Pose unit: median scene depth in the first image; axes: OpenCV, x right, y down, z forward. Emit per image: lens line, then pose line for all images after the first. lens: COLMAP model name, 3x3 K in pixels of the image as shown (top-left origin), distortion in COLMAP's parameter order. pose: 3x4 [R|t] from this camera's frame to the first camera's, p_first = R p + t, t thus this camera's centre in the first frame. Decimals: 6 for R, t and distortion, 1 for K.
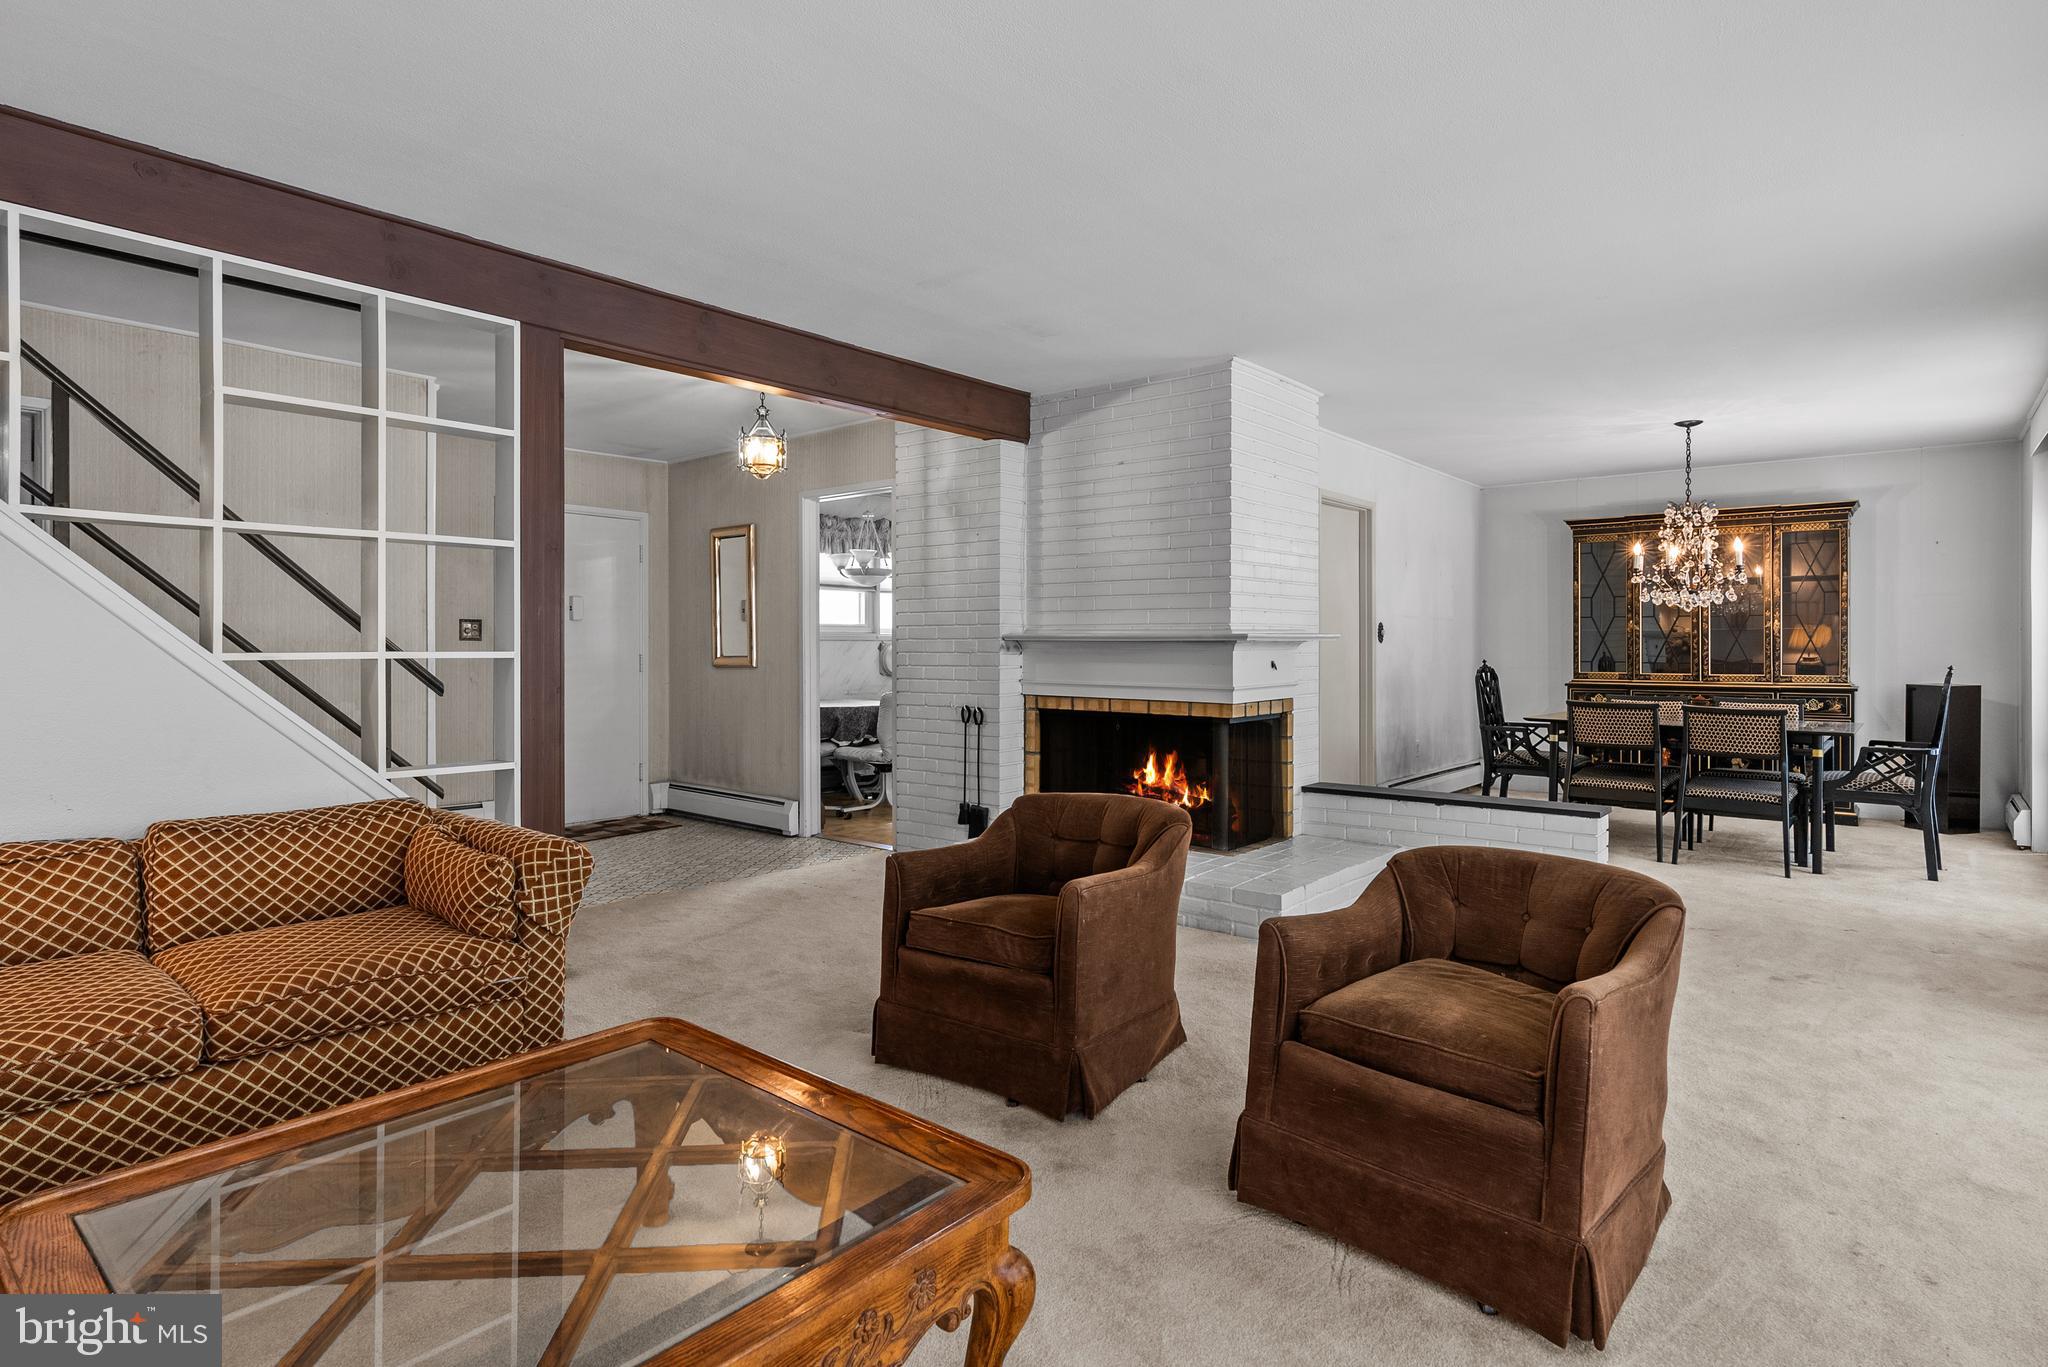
lens RADIAL K [[1068.9, 0, 1027.4], [0, 1068.9, 677.3], [0, 0, 1]] dist [-0.002216, 0.000726]
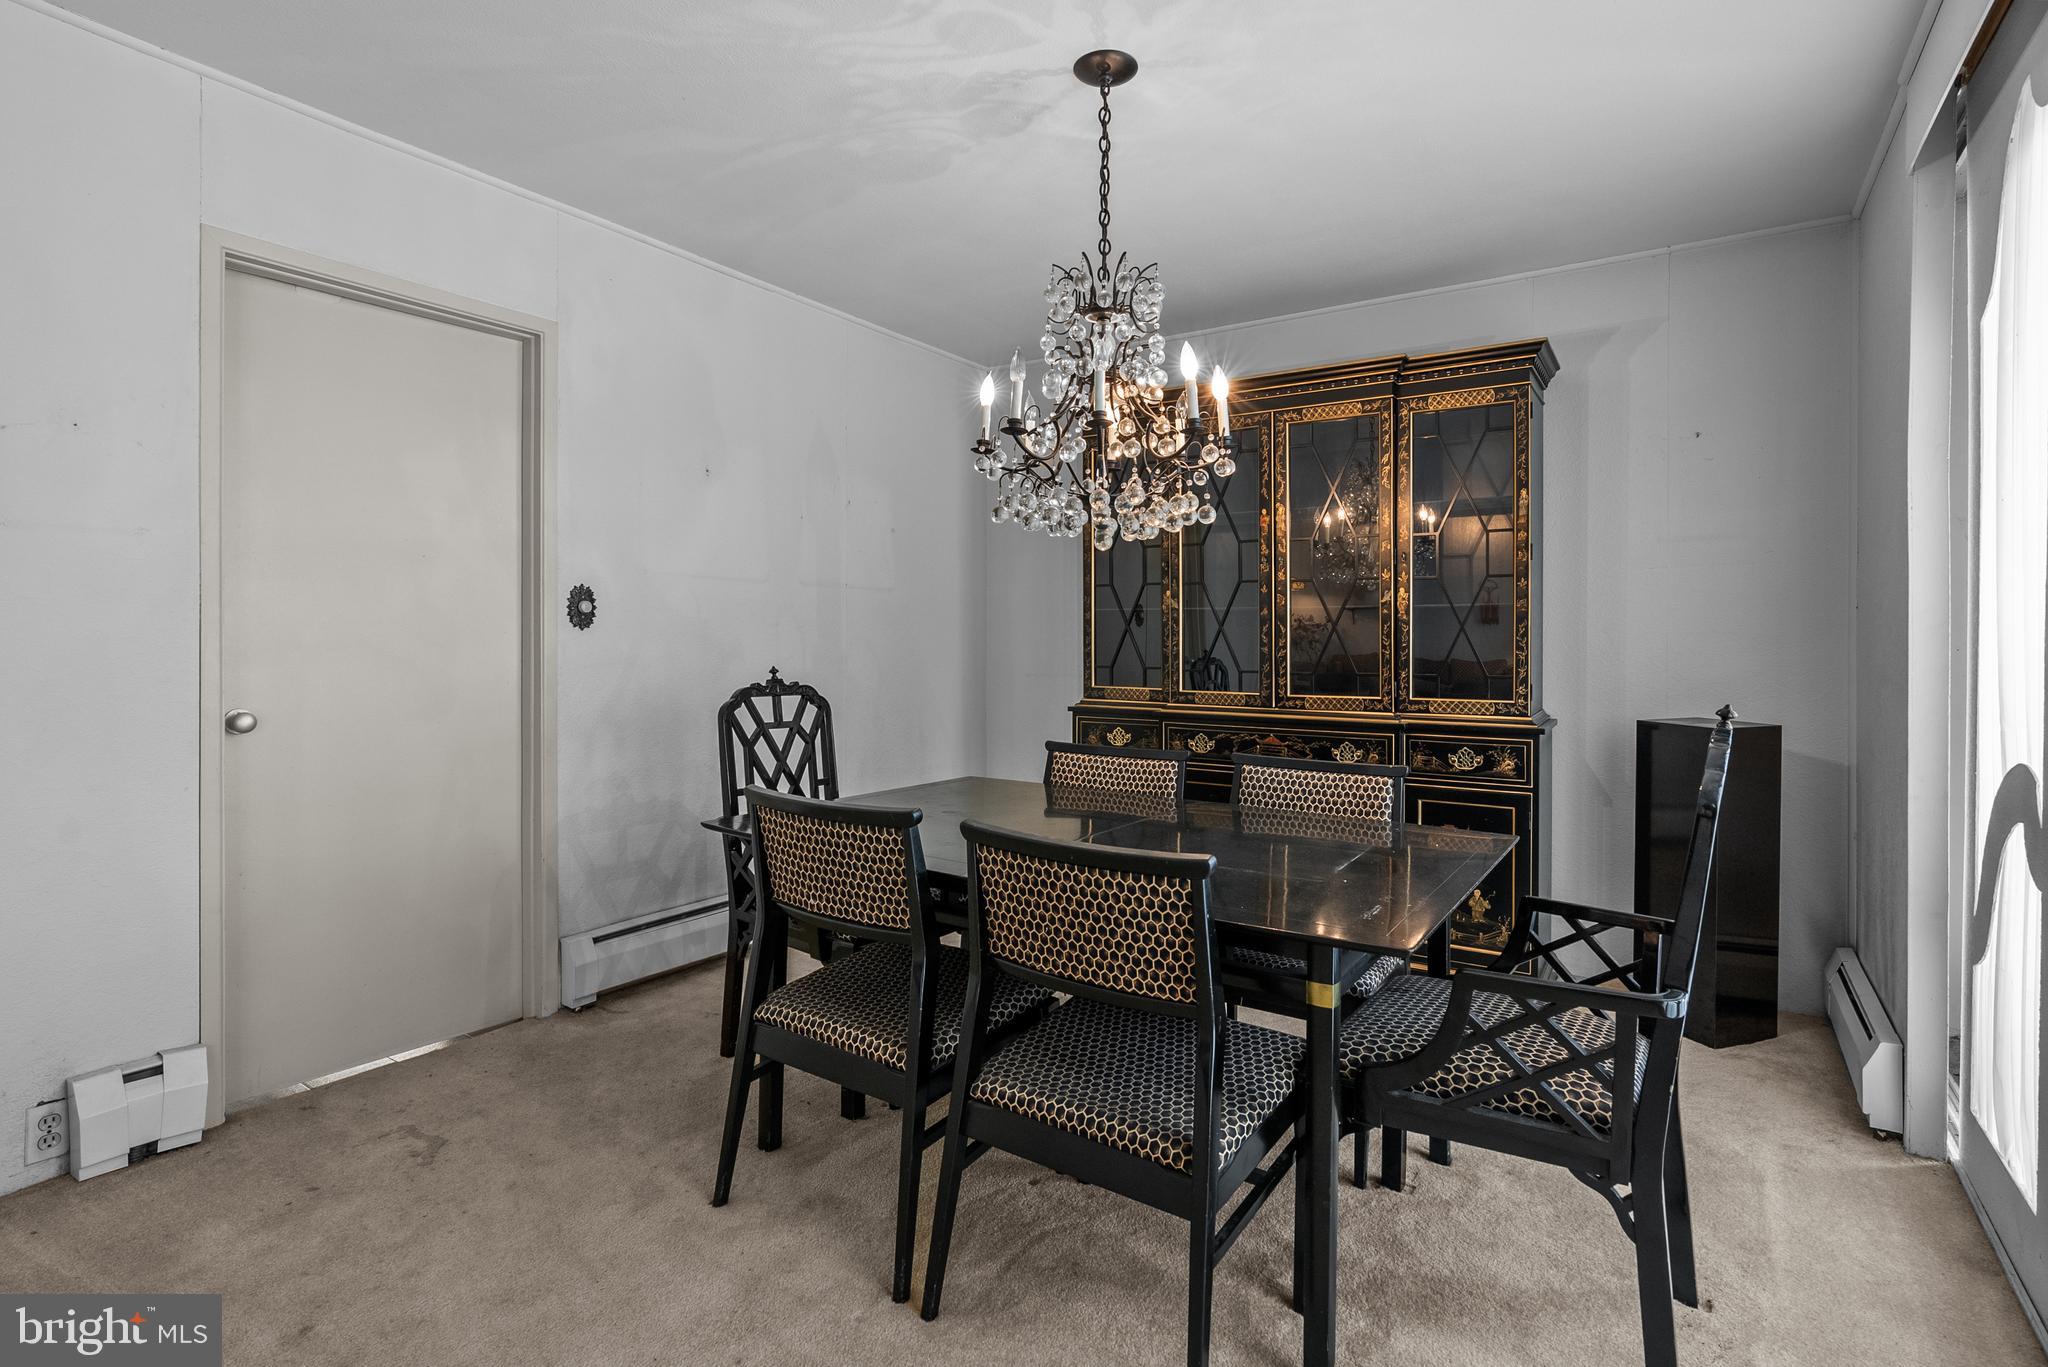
lens RADIAL K [[986.1, 0, 1021.1], [0, 986.1, 664.9], [0, 0, 1]] dist [-0.012810, -0.000545]
pose [[0.995441, 0.002054, 0.095352, 0.486025], [-0.001866, 0.999996, -0.002054, -0.016362], [-0.095356, 0.001867, 0.995441, 0.565136]]
